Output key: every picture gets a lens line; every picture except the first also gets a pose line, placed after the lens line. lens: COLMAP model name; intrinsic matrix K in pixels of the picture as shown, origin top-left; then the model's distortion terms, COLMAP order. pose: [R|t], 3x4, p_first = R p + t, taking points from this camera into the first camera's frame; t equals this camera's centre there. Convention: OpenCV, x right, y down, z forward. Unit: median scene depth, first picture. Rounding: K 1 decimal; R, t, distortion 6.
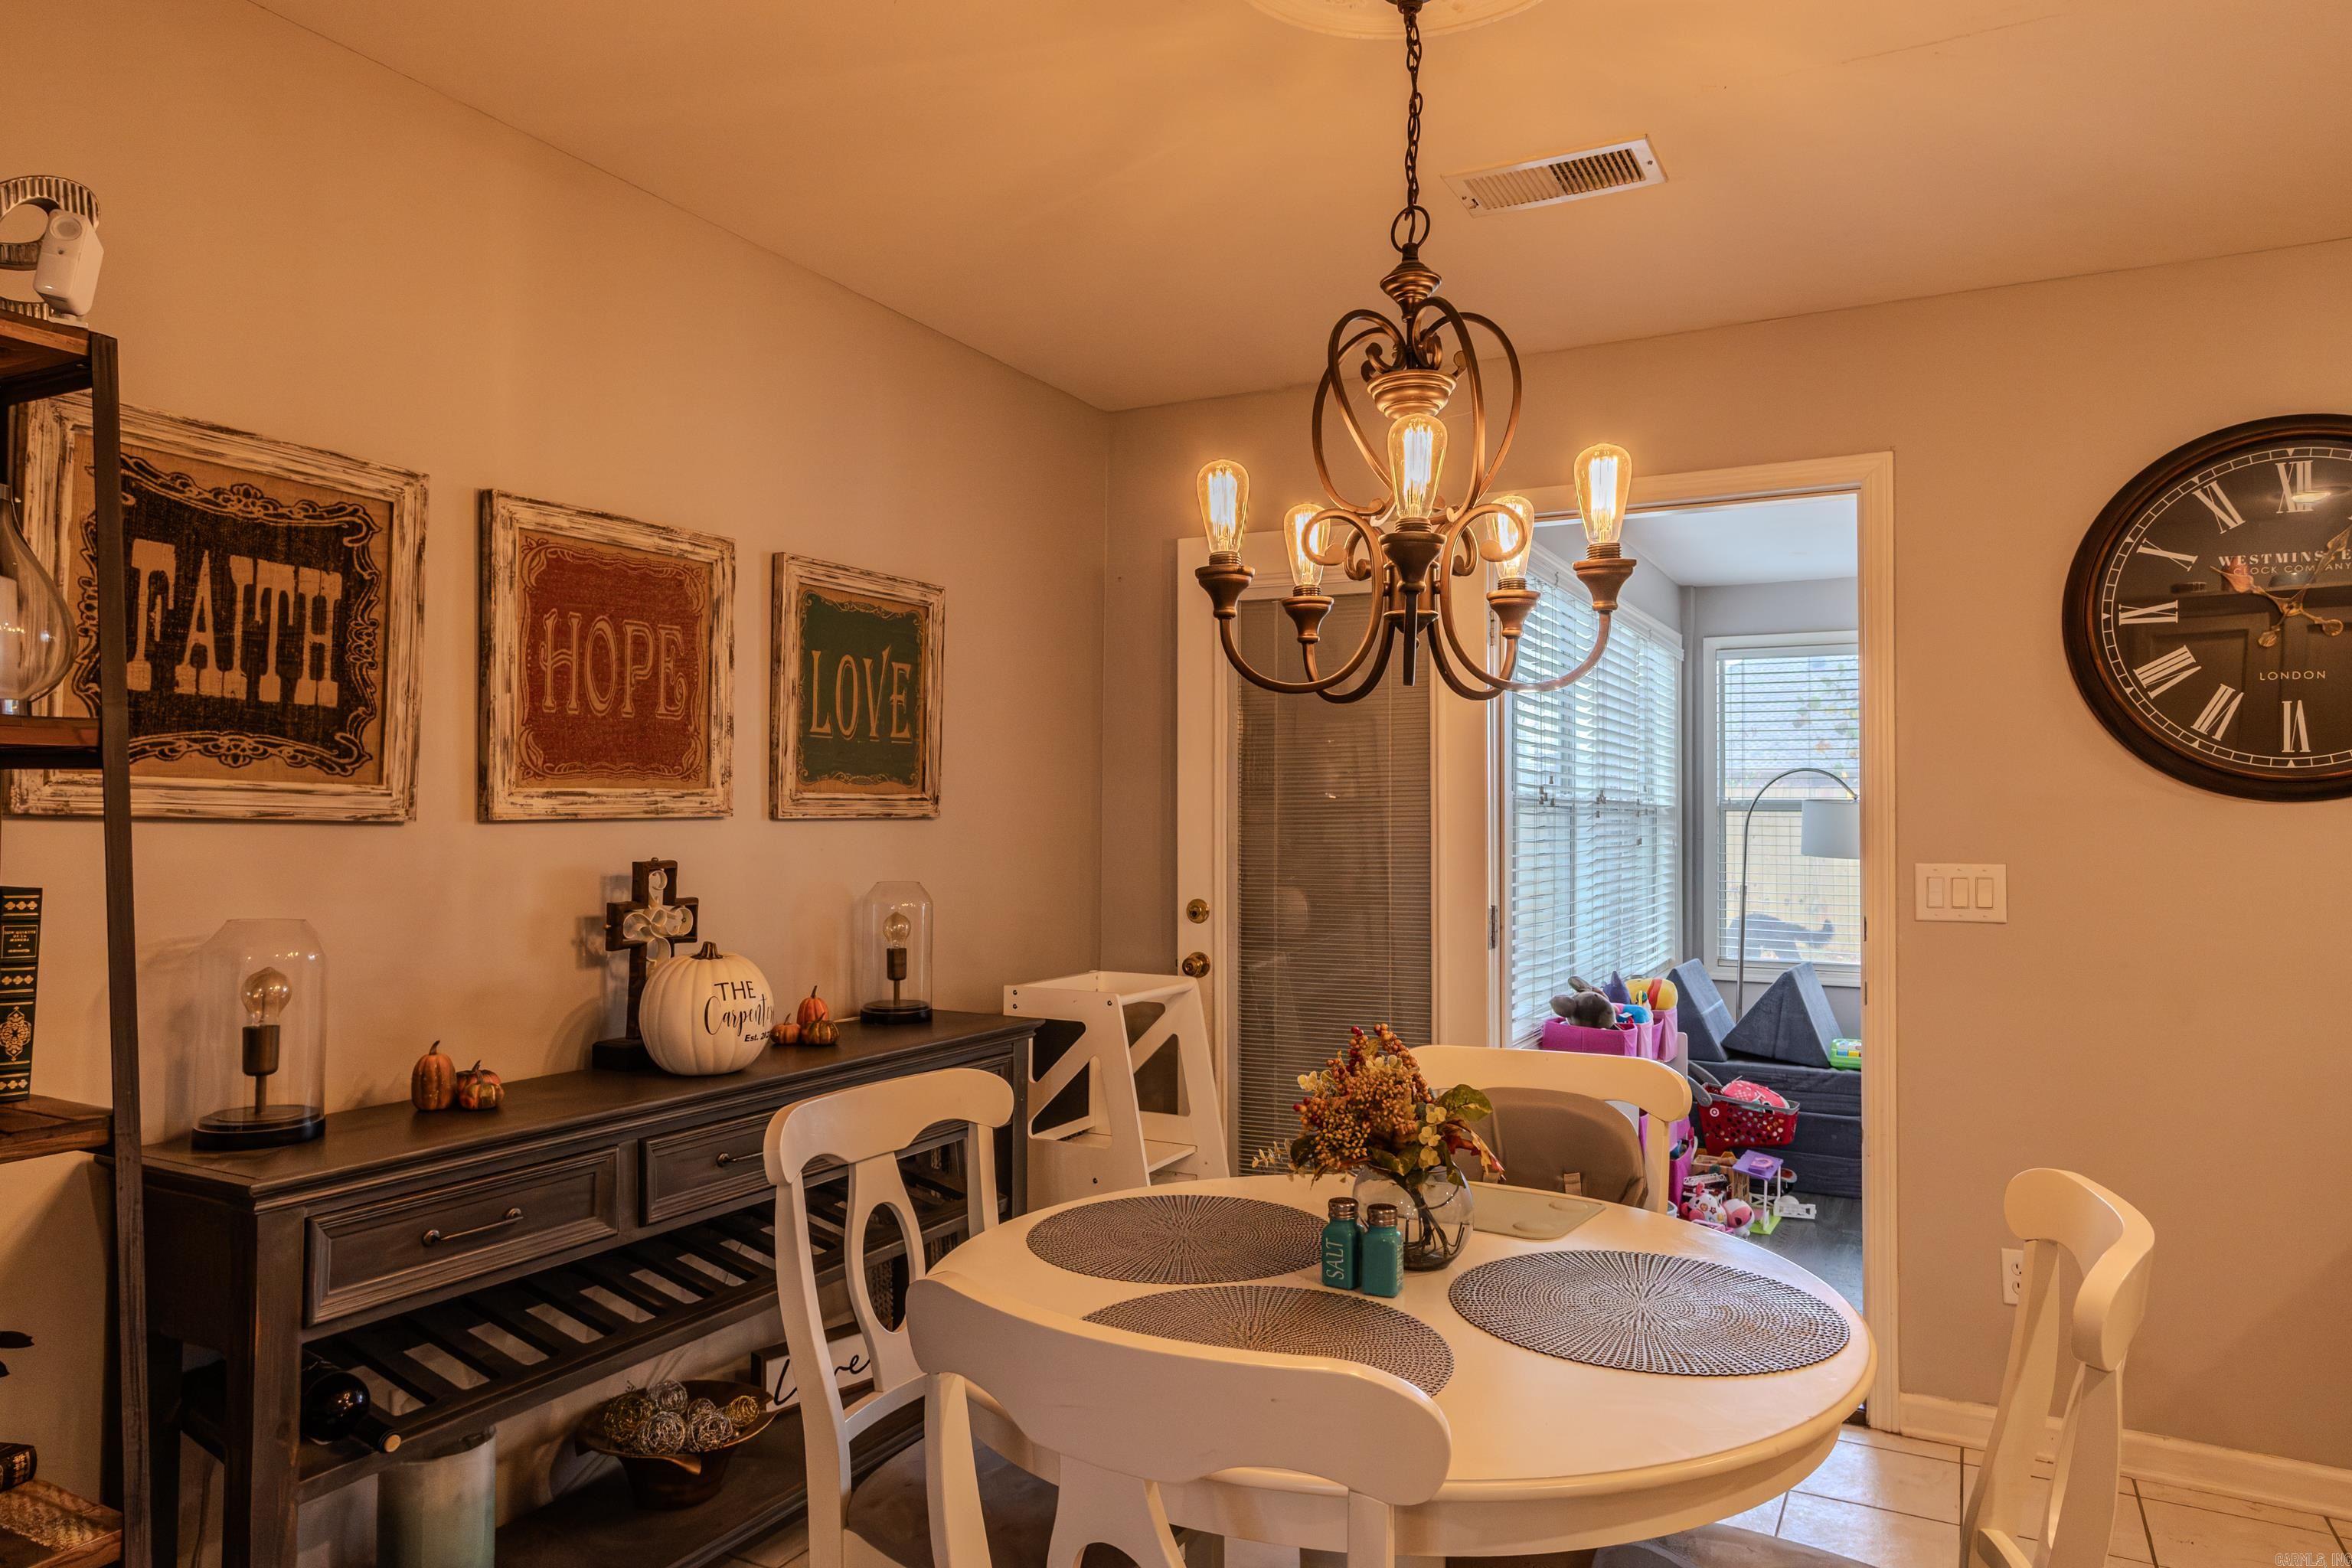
lens RADIAL K [[1474.5, 0, 1176.0], [0, 1474.5, 784.0], [0, 0, 1]] dist [0.000387, -0.001270]
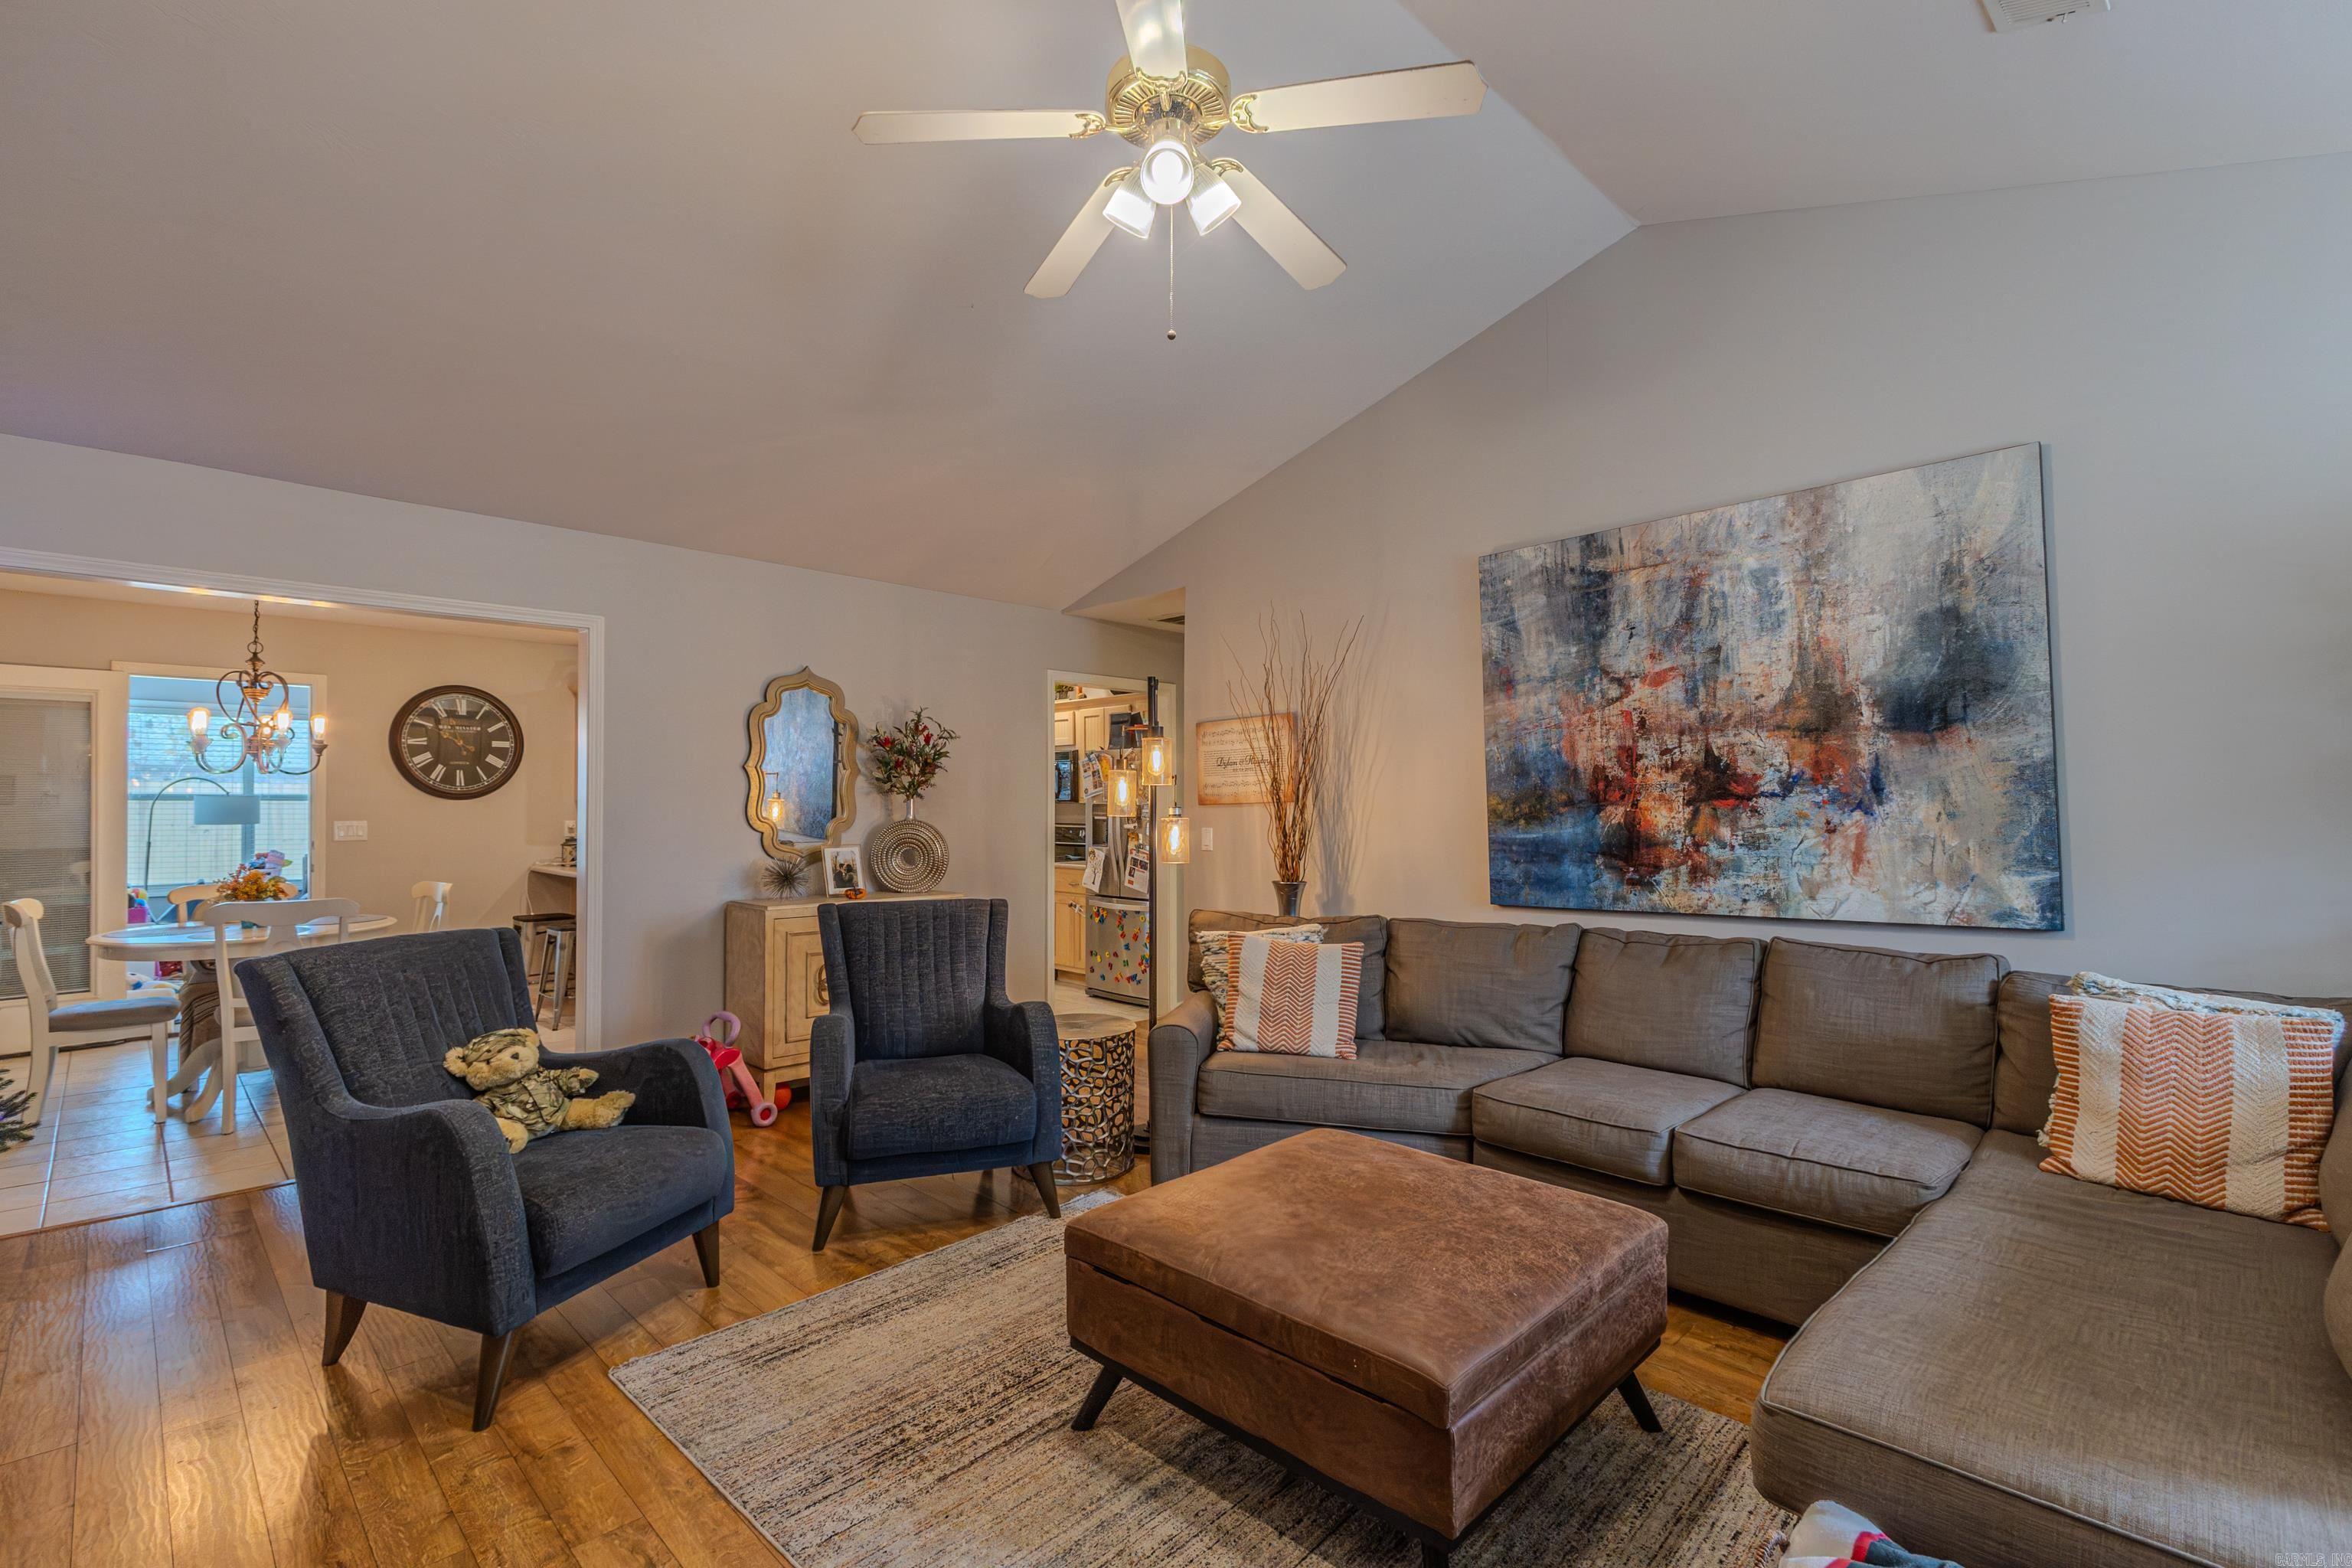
lens RADIAL K [[1046.1, 0, 1124.5], [0, 1046.1, 791.2], [0, 0, 1]] dist [0.001279, -0.000032]
pose [[0.312987, 0.005173, 0.949743, -0.487605], [-0.022933, 0.999735, 0.002112, -0.022608], [-0.949481, -0.022442, 0.313022, -0.560958]]
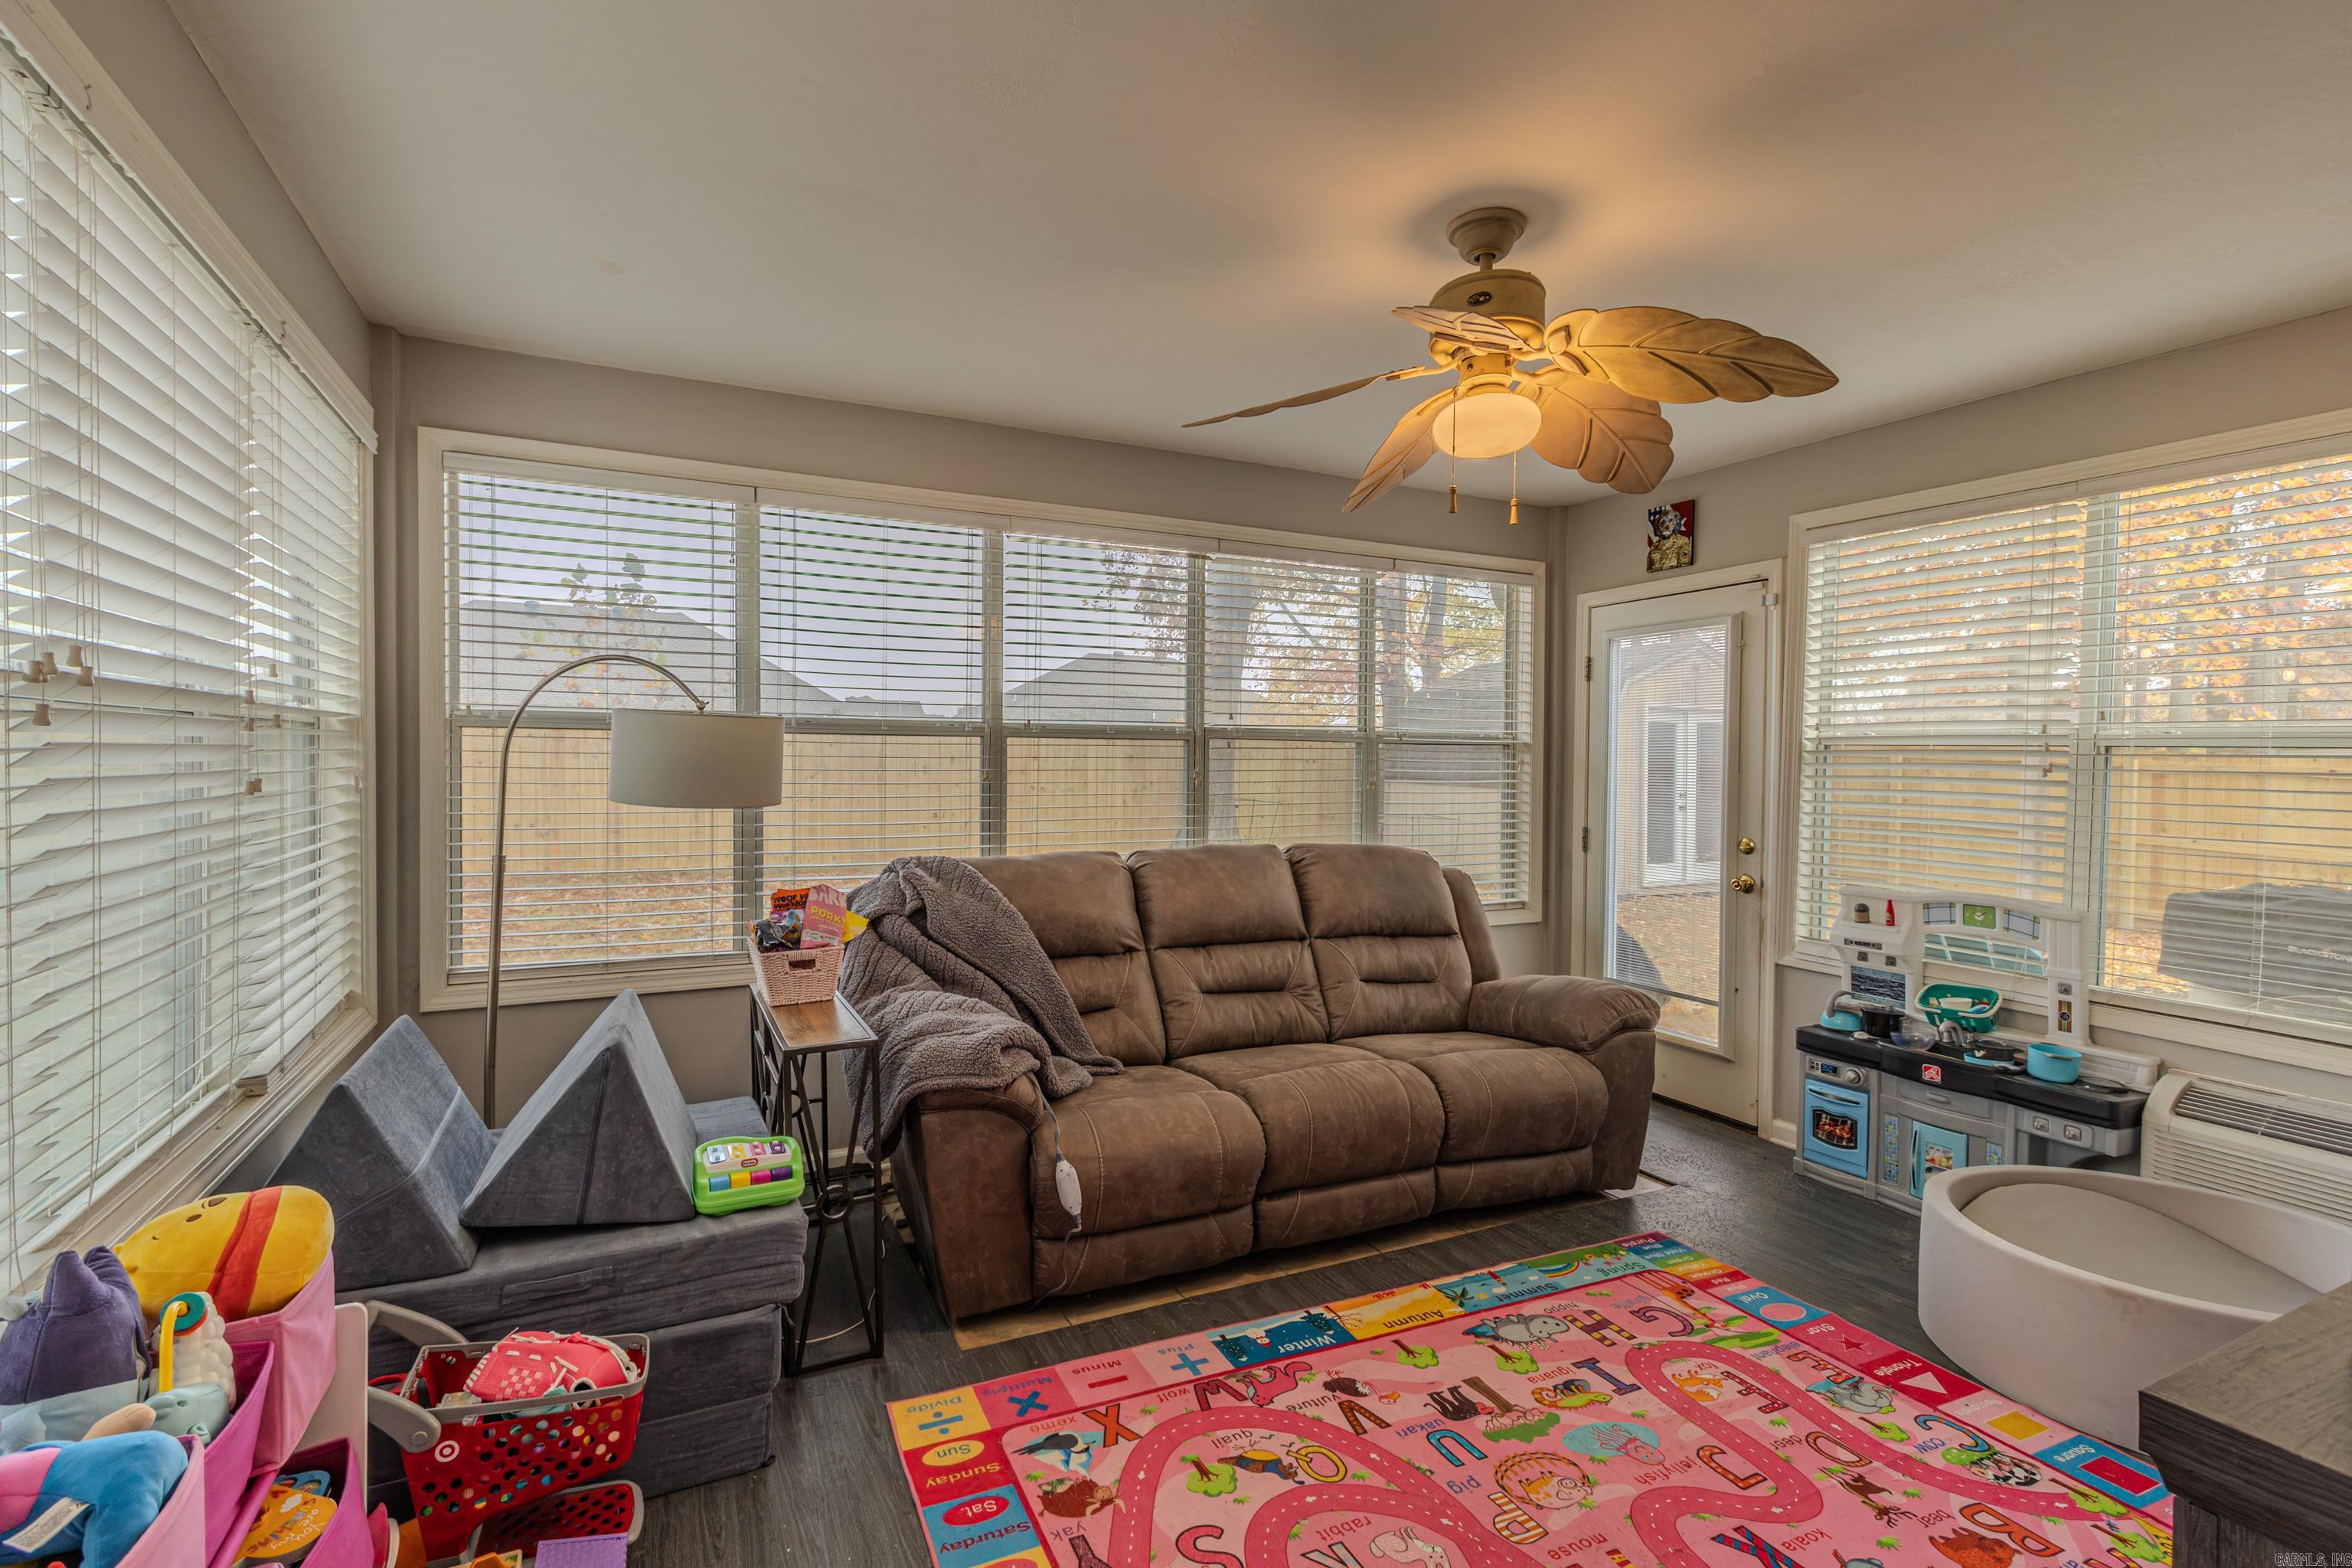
lens RADIAL K [[1079.5, 0, 1166.8], [0, 1079.5, 789.8], [0, 0, 1]] dist [0.001184, -0.001091]
pose [[0.588990, -0.024381, 0.807773, 0.211232], [-0.027971, 0.998331, 0.050527, 0.015632], [-0.807656, -0.052354, 0.587325, 0.578982]]
